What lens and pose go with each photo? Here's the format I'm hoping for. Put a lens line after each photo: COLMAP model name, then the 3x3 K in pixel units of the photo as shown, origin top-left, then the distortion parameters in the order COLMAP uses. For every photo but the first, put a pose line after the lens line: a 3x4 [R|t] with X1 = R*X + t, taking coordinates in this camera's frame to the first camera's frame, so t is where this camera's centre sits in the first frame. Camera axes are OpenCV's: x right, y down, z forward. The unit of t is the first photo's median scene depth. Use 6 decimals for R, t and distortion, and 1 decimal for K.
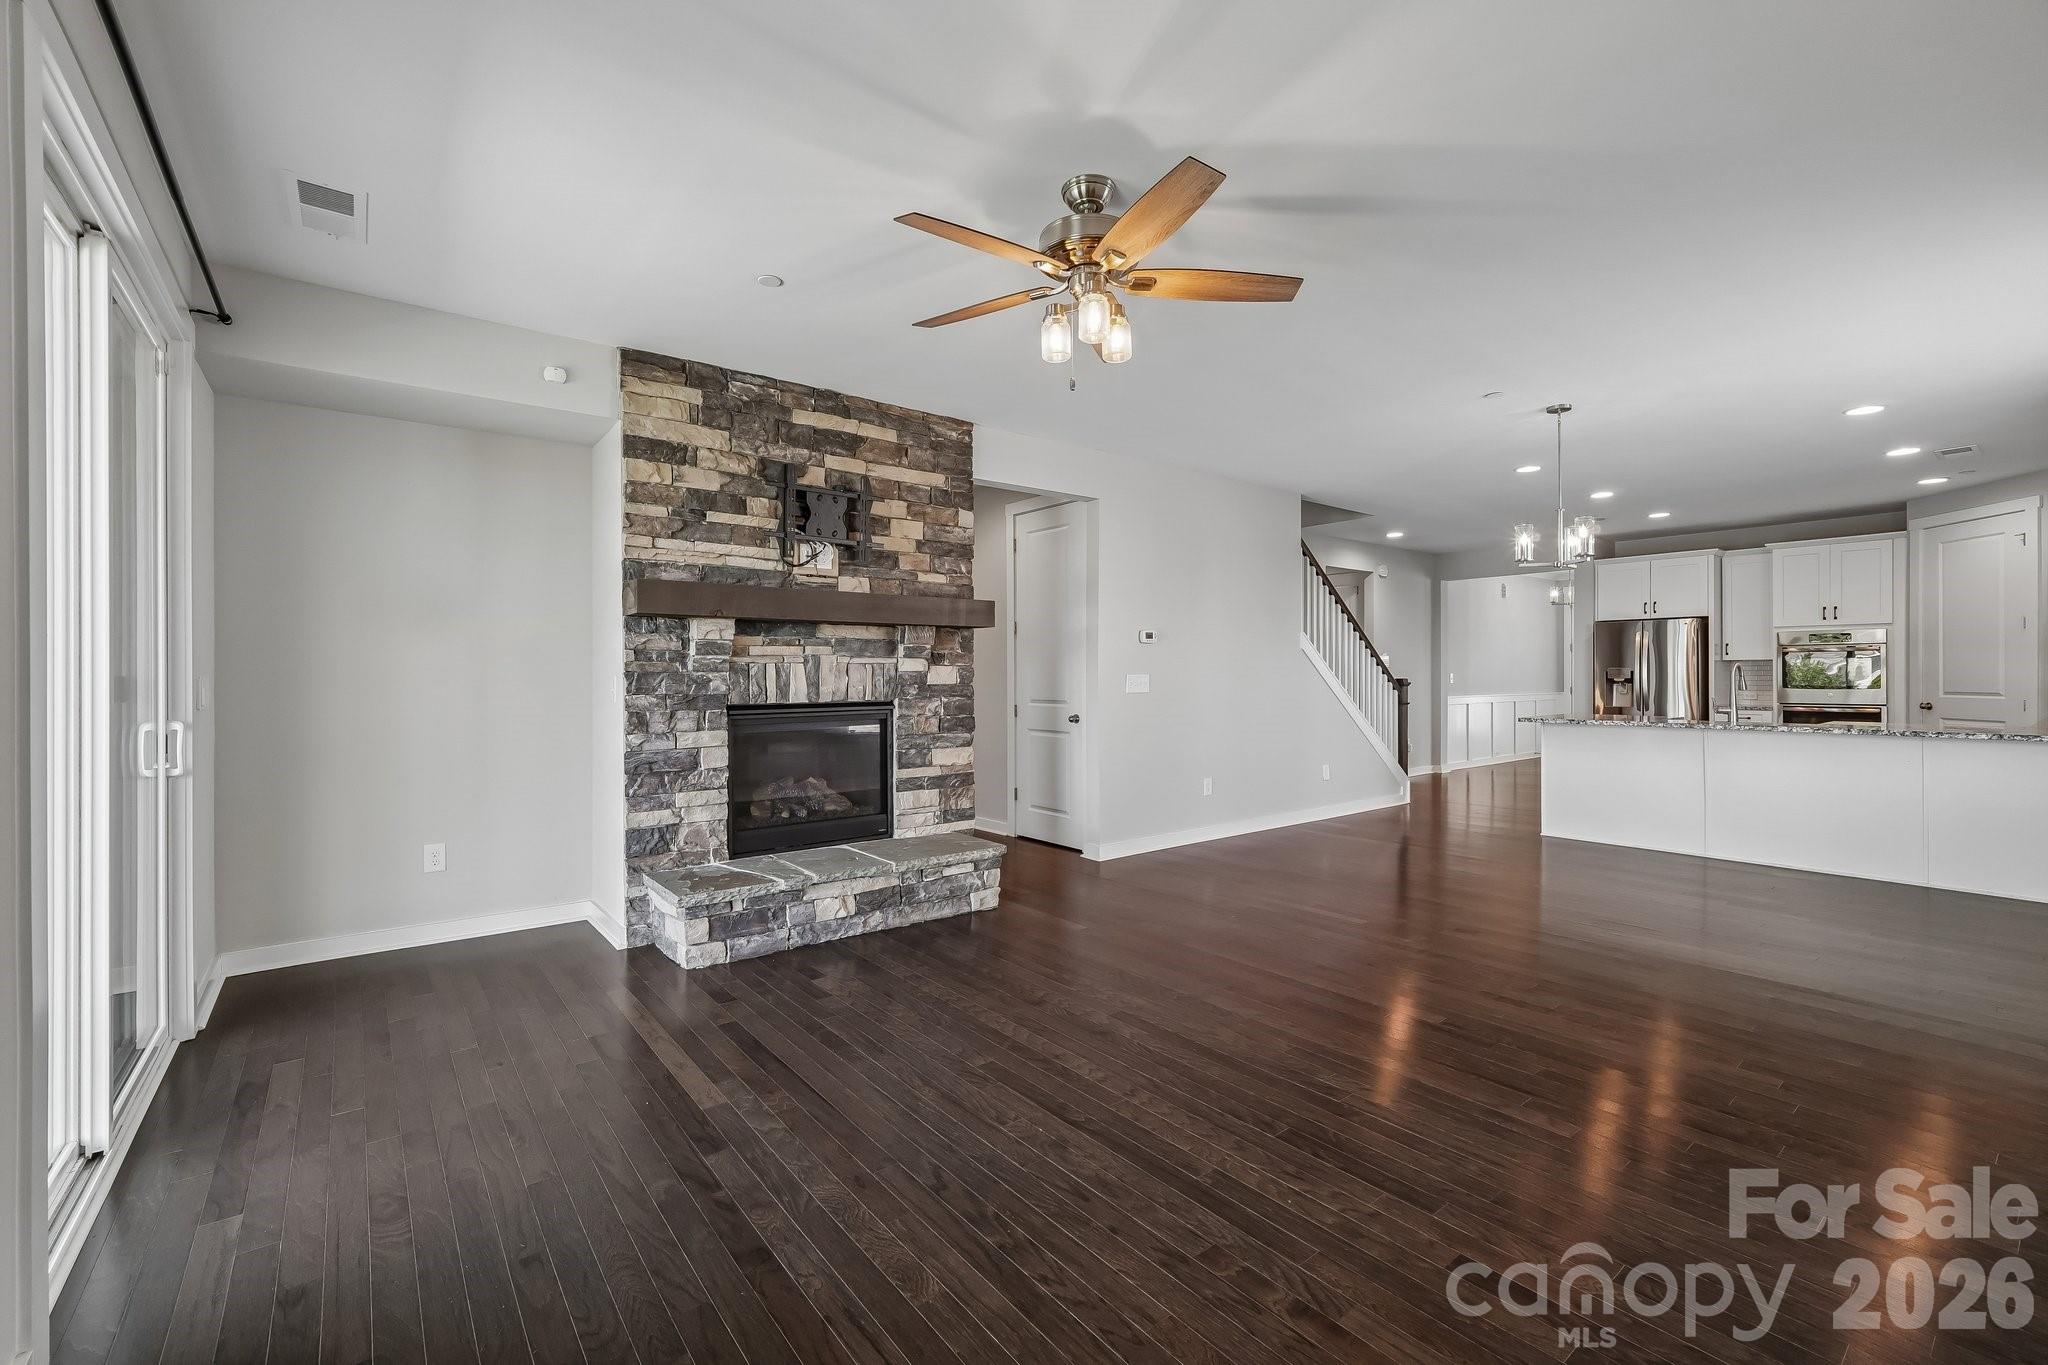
lens RADIAL K [[862.1, 0, 1033.6], [0, 862.1, 671.2], [0, 0, 1]] dist [-0.015992, 0.006242]
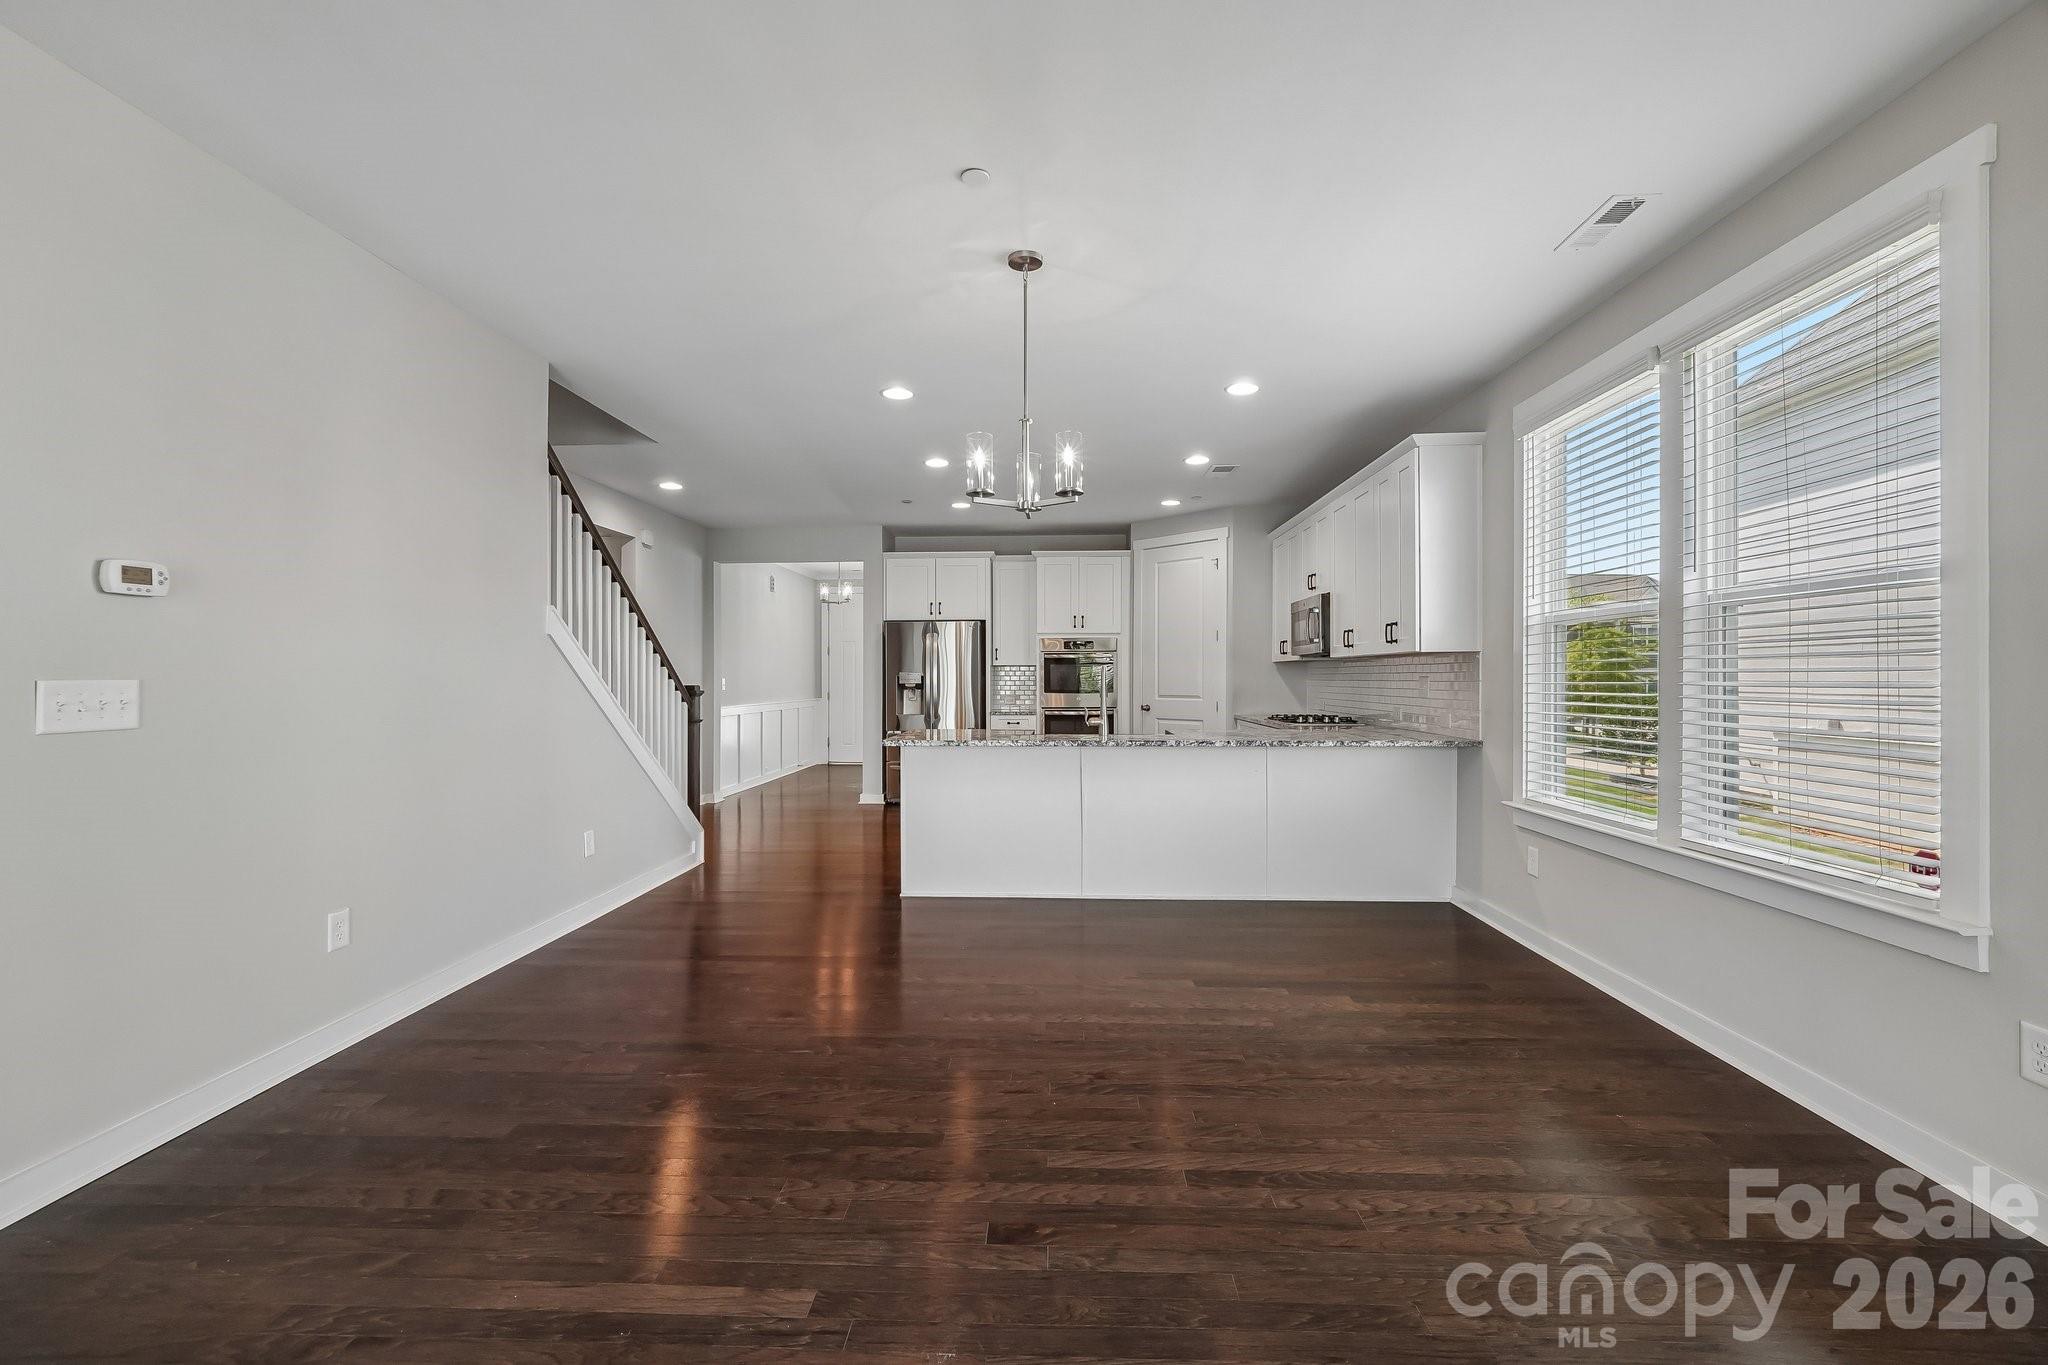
lens RADIAL K [[862.1, 0, 1025.0], [0, 862.1, 681.0], [0, 0, 1]] dist [-0.015992, 0.006242]
pose [[0.655434, -0.002380, 0.755249, 0.137520], [-0.002787, 0.999981, 0.005570, 0.000248], [-0.755247, -0.005755, 0.655414, 0.601305]]
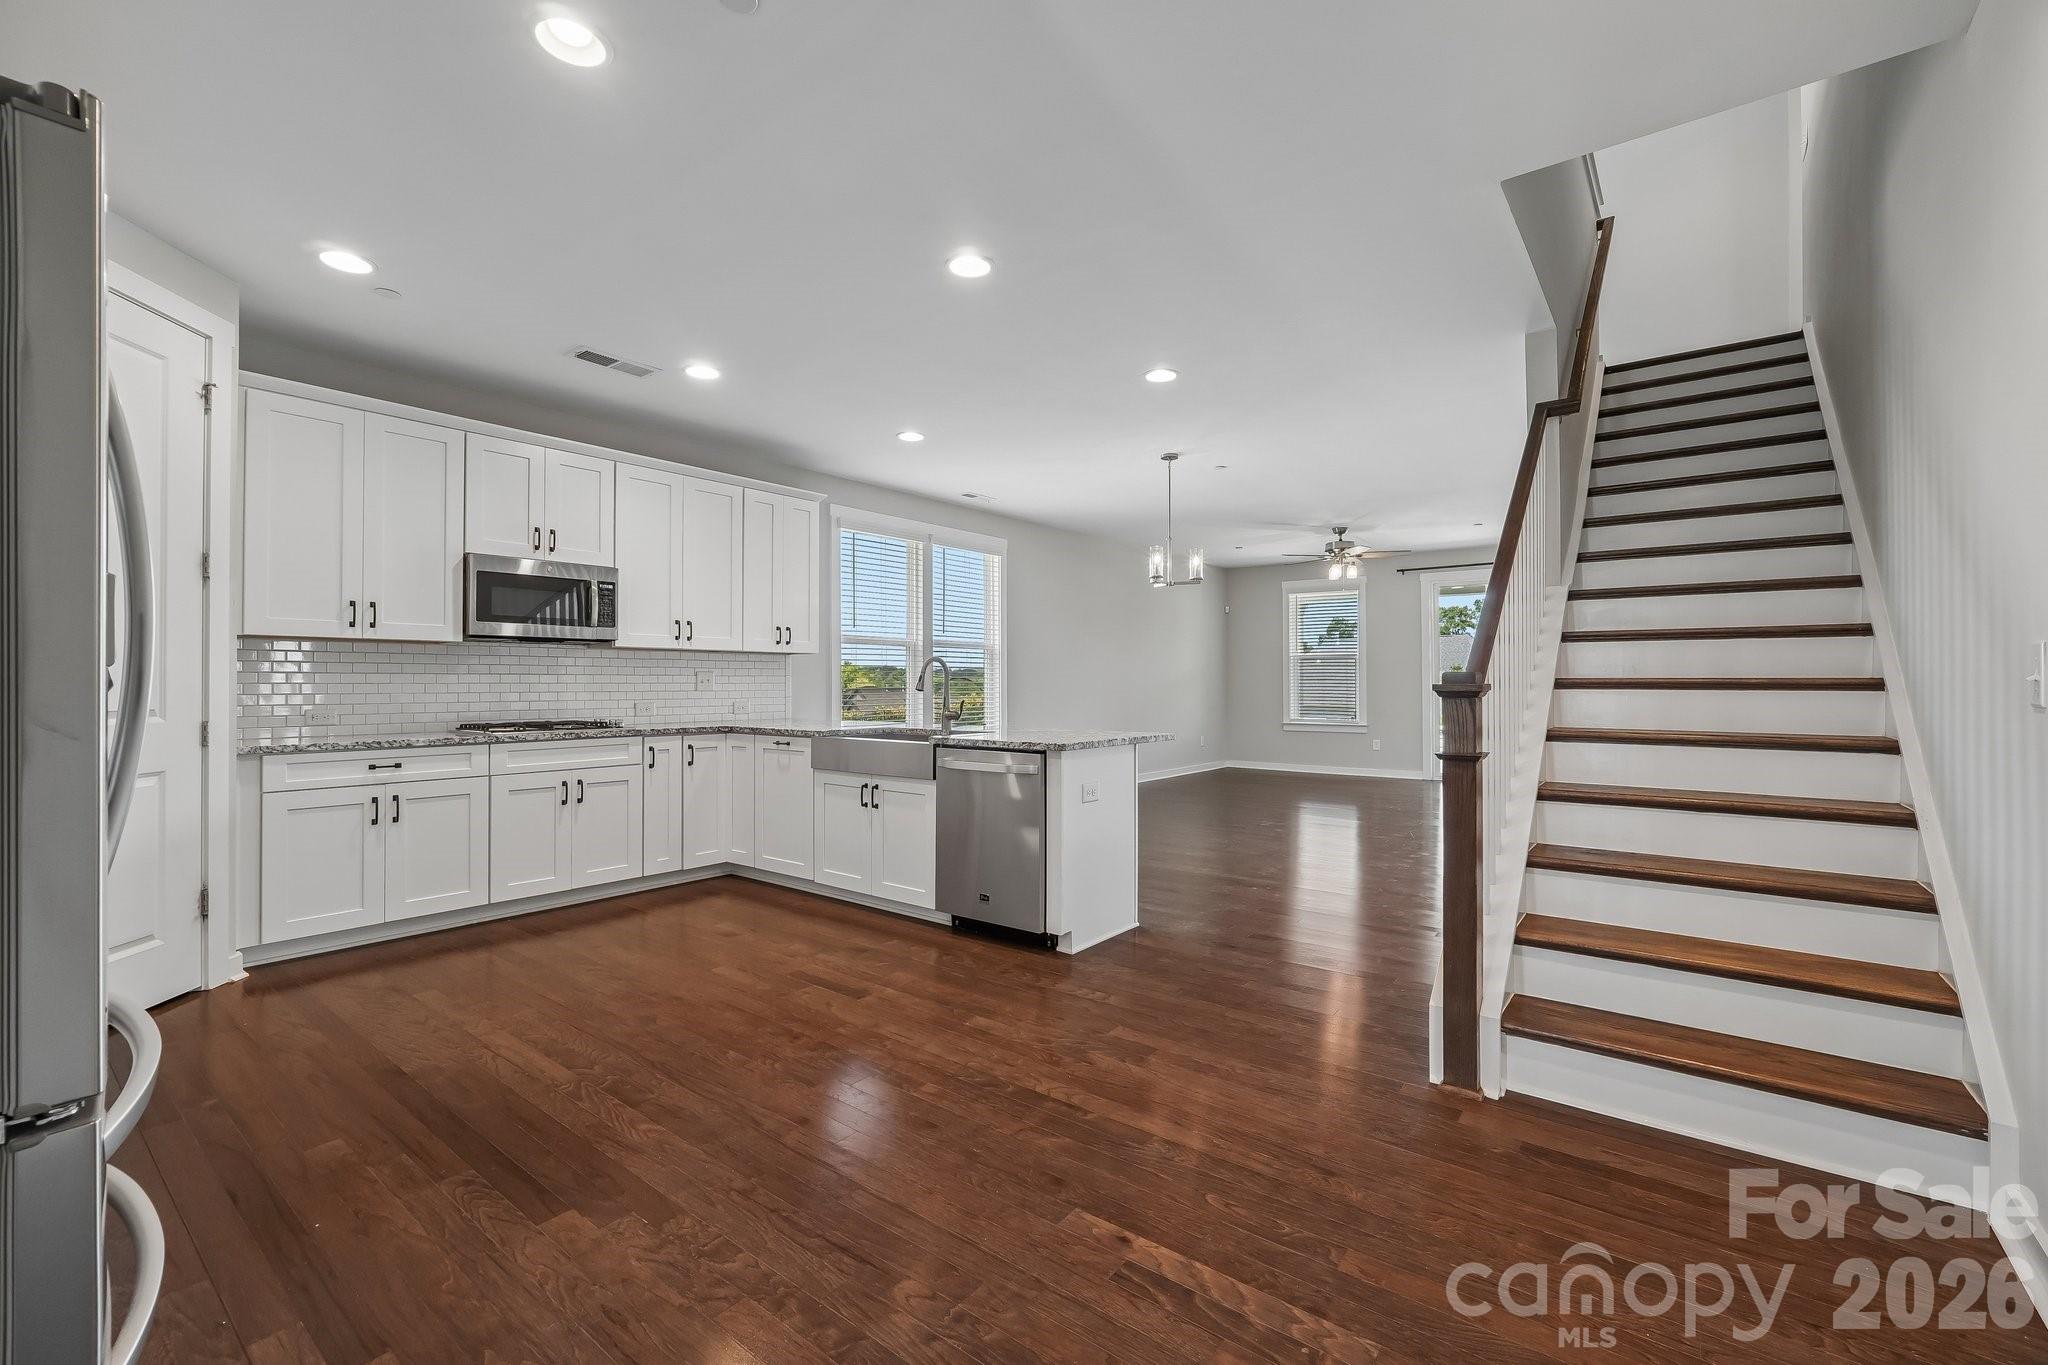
lens RADIAL K [[862.1, 0, 1017.5], [0, 862.1, 680.9], [0, 0, 1]] dist [-0.015992, 0.006242]
pose [[-0.975163, 0.002087, -0.221480, 1.126864], [0.003233, 0.999983, -0.004809, 0.020892], [0.221466, -0.005405, -0.975153, 2.210297]]
